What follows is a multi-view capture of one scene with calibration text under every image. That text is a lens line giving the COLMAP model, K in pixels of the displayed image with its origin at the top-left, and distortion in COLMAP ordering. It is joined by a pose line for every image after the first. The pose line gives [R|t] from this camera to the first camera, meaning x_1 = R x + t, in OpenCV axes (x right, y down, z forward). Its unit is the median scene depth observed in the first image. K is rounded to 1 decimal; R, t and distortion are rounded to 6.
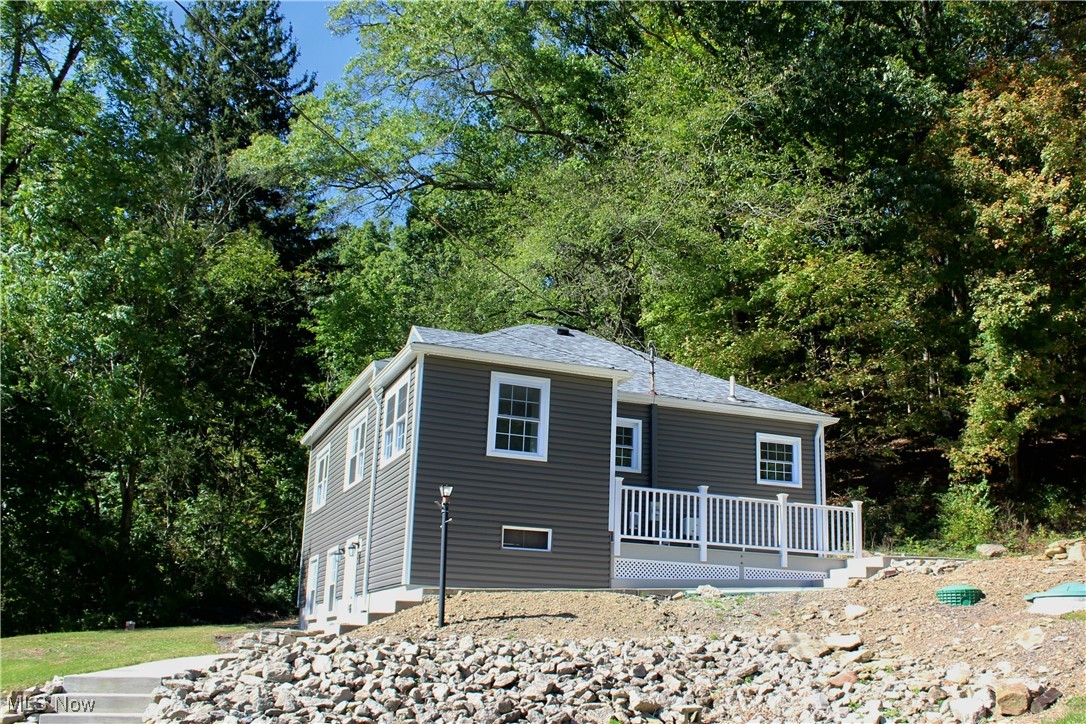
lens RADIAL K [[1059.2, 0, 624.8], [0, 1059.2, 360.6], [0, 0, 1]] dist [-0.138186, 0.000437]
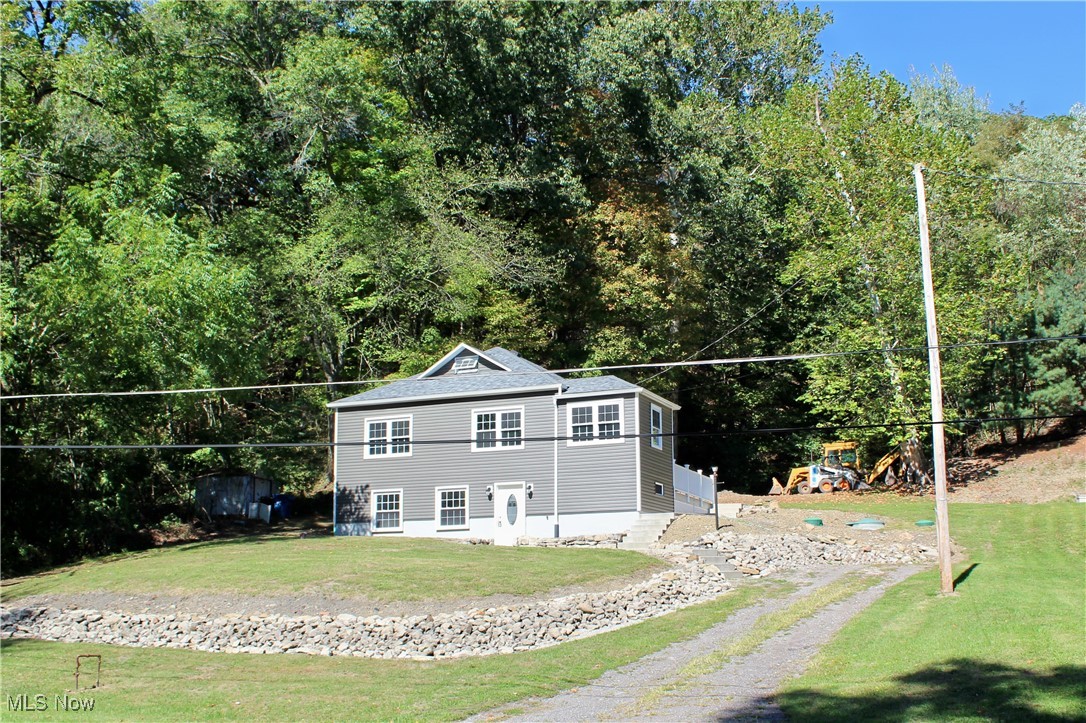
lens RADIAL K [[1075.5, 0, 543.0], [0, 1075.5, 361.5], [0, 0, 1]] dist [-0.104149, 0.005468]
pose [[0.747242, 0.116390, 0.654281, -1.559222], [-0.154935, 0.987924, 0.001206, -0.036017], [-0.646239, -0.102272, 0.756251, -0.355392]]
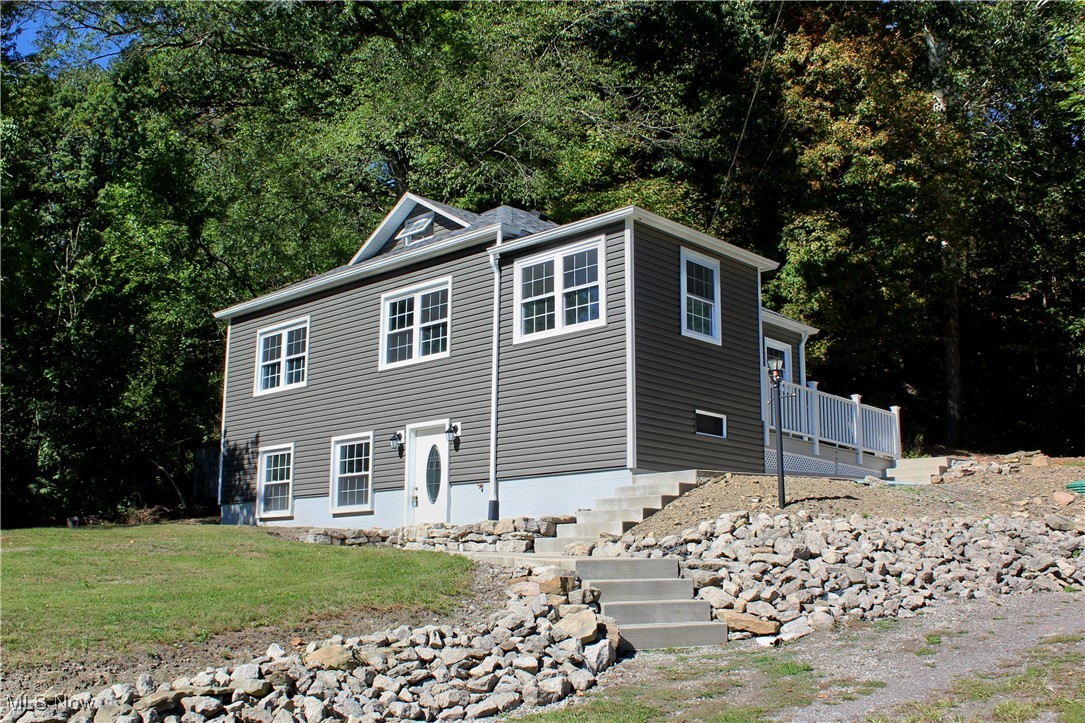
lens RADIAL K [[1074.5, 0, 542.5], [0, 1074.5, 361.5], [0, 0, 1]] dist [-0.104149, 0.005468]
pose [[0.926851, 0.063359, 0.370043, -0.578518], [-0.088527, 0.994746, 0.051413, 0.073280], [-0.364842, -0.080411, 0.927591, 0.153472]]
